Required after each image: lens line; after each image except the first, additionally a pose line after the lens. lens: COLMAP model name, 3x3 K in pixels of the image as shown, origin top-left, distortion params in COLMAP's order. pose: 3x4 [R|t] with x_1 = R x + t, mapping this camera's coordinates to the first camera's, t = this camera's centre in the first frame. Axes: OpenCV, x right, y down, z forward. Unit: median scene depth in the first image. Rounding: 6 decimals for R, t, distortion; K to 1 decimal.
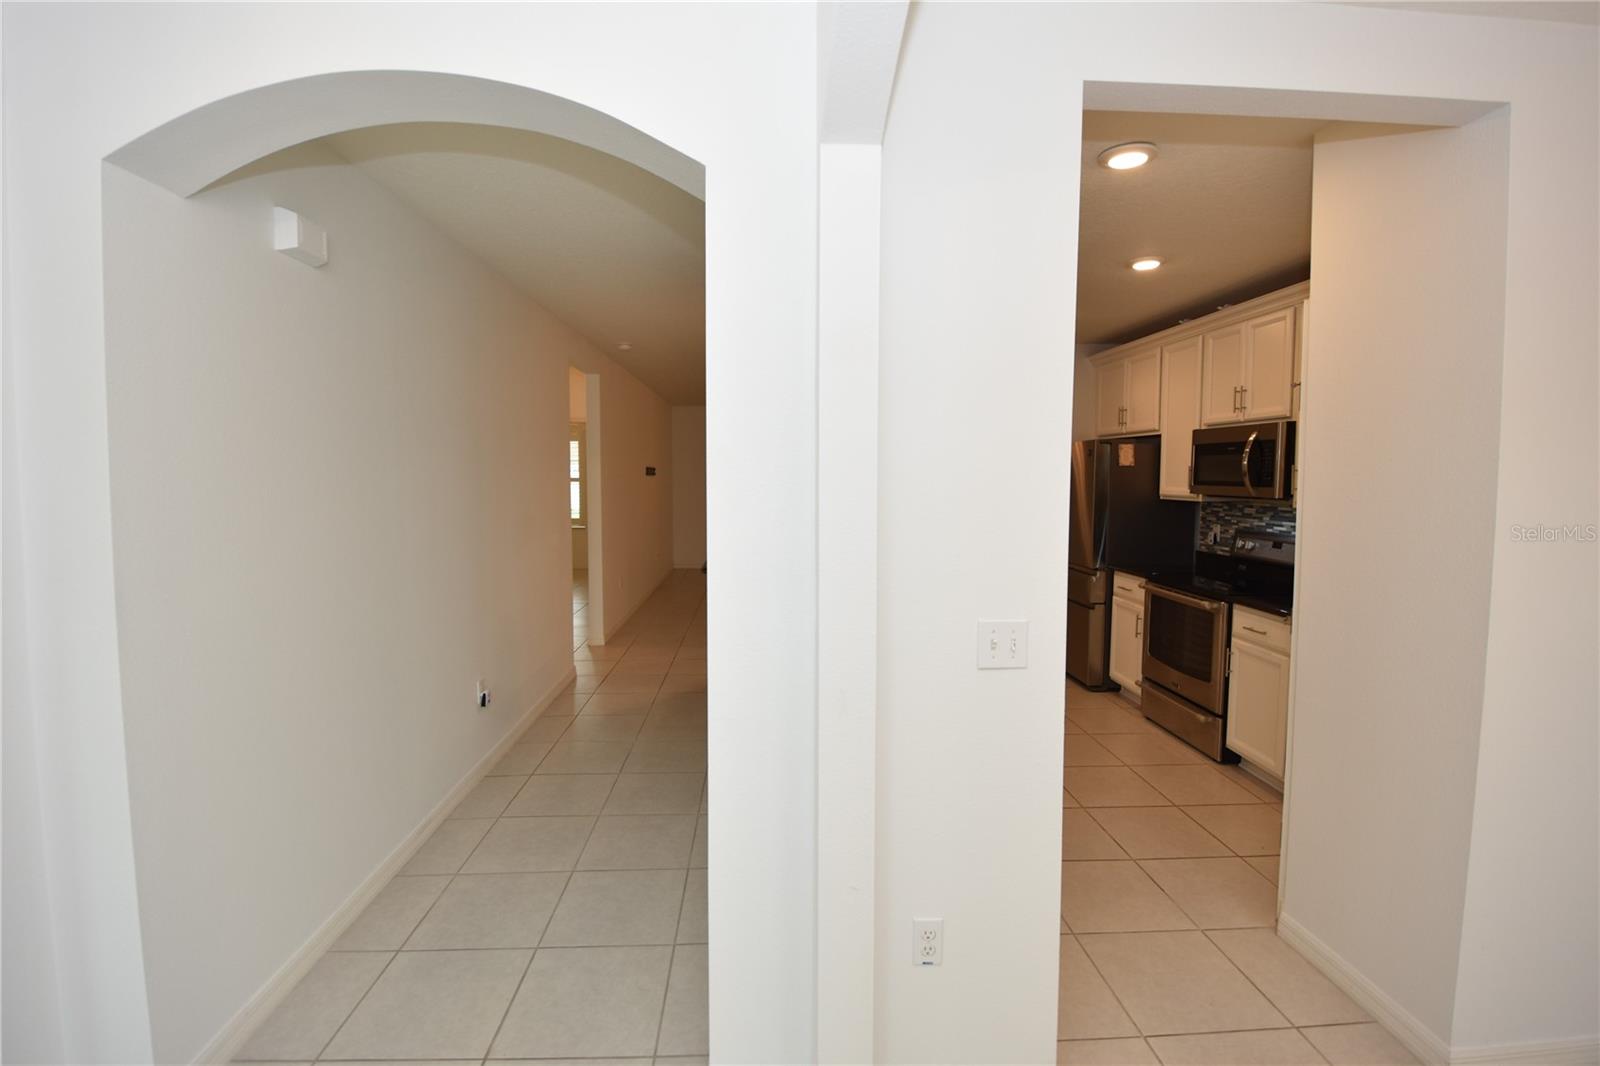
lens RADIAL K [[707.6, 0, 795.9], [0, 707.6, 511.1], [0, 0, 1]] dist [0.002543, -0.022172]
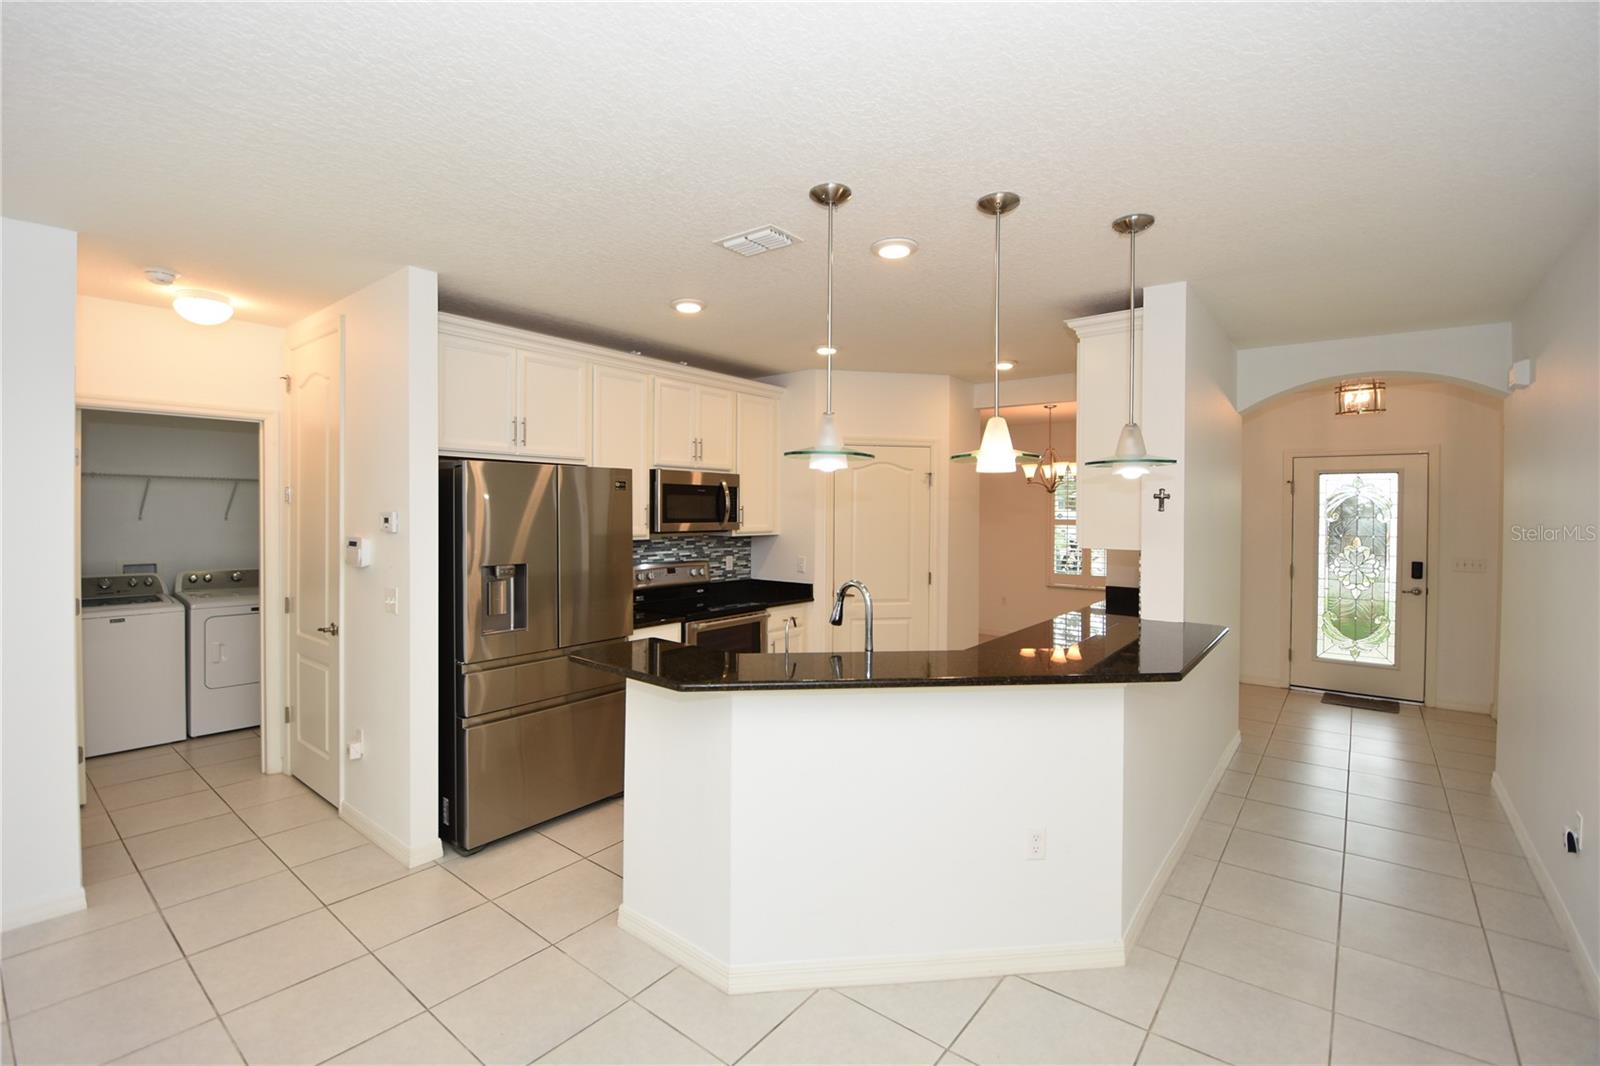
lens RADIAL K [[707.6, 0, 795.9], [0, 707.6, 511.1], [0, 0, 1]] dist [0.002543, -0.022172]
pose [[-0.725153, -0.008119, 0.688540, -0.286183], [0.034808, 0.998220, 0.048430, -0.097241], [-0.687708, 0.059086, -0.723579, 1.599700]]
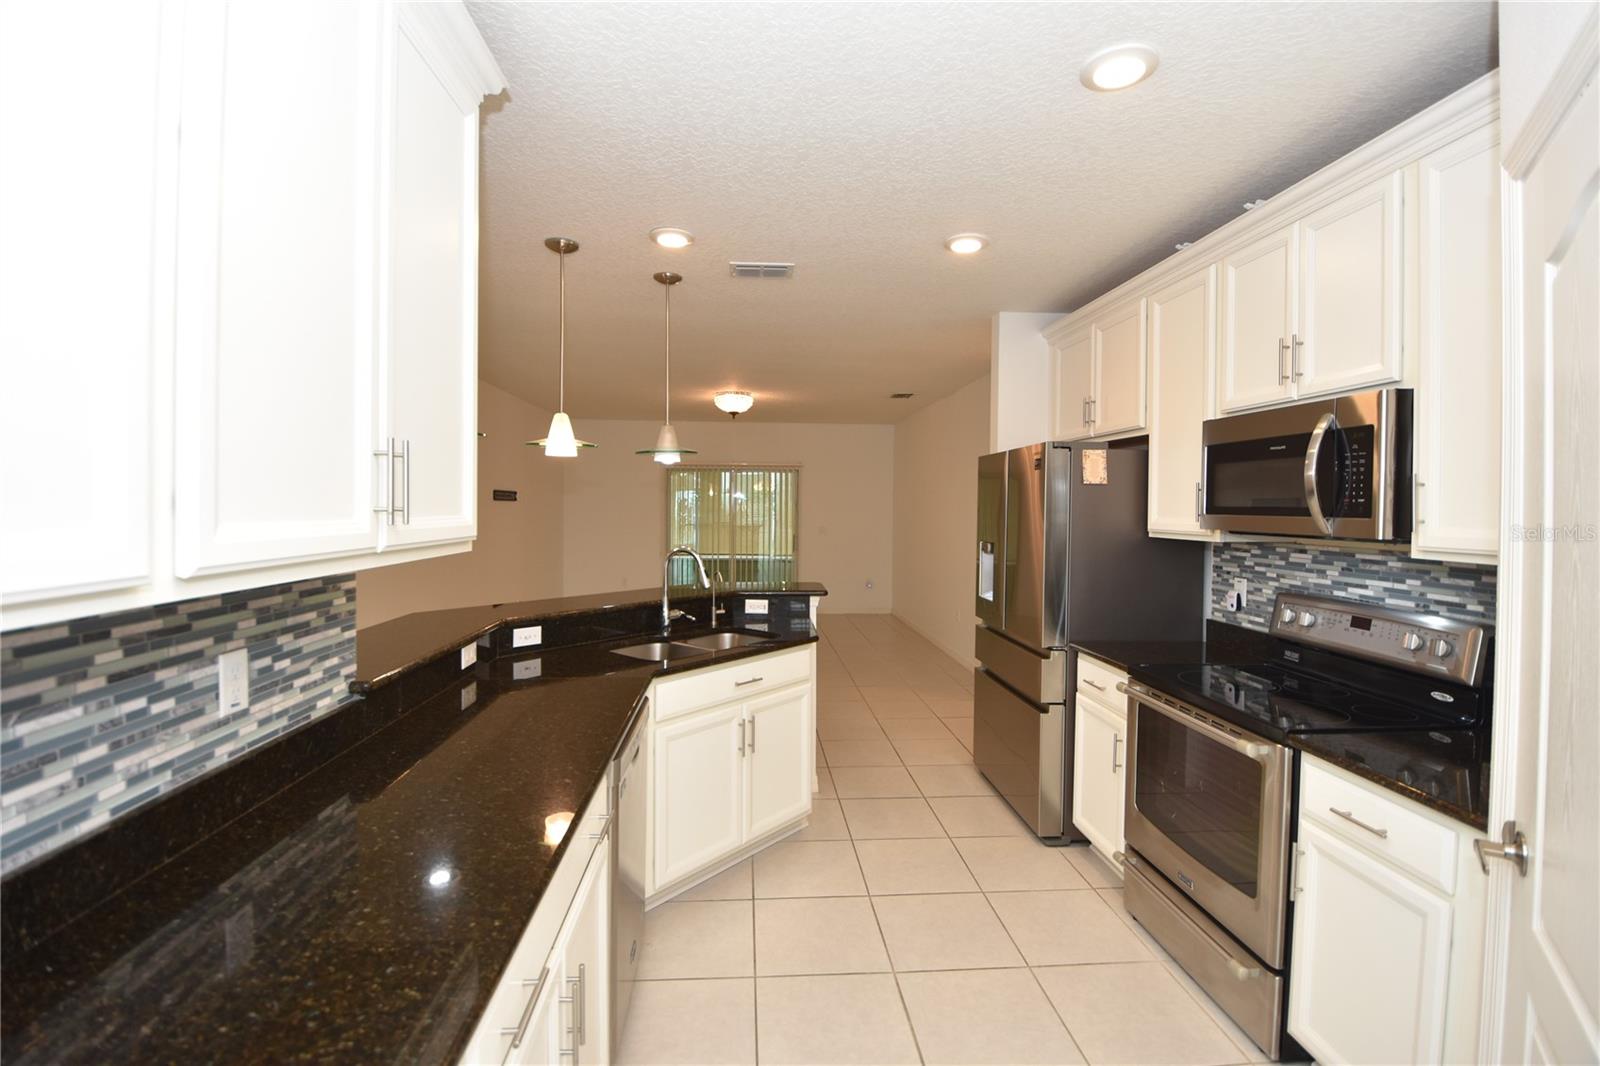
lens RADIAL K [[707.6, 0, 795.9], [0, 707.6, 511.1], [0, 0, 1]] dist [0.002543, -0.022172]
pose [[0.999725, 0.004029, 0.023103, 0.206890], [-0.003008, 0.999026, -0.044029, -0.012877], [-0.023258, 0.043947, 0.998763, 0.419533]]
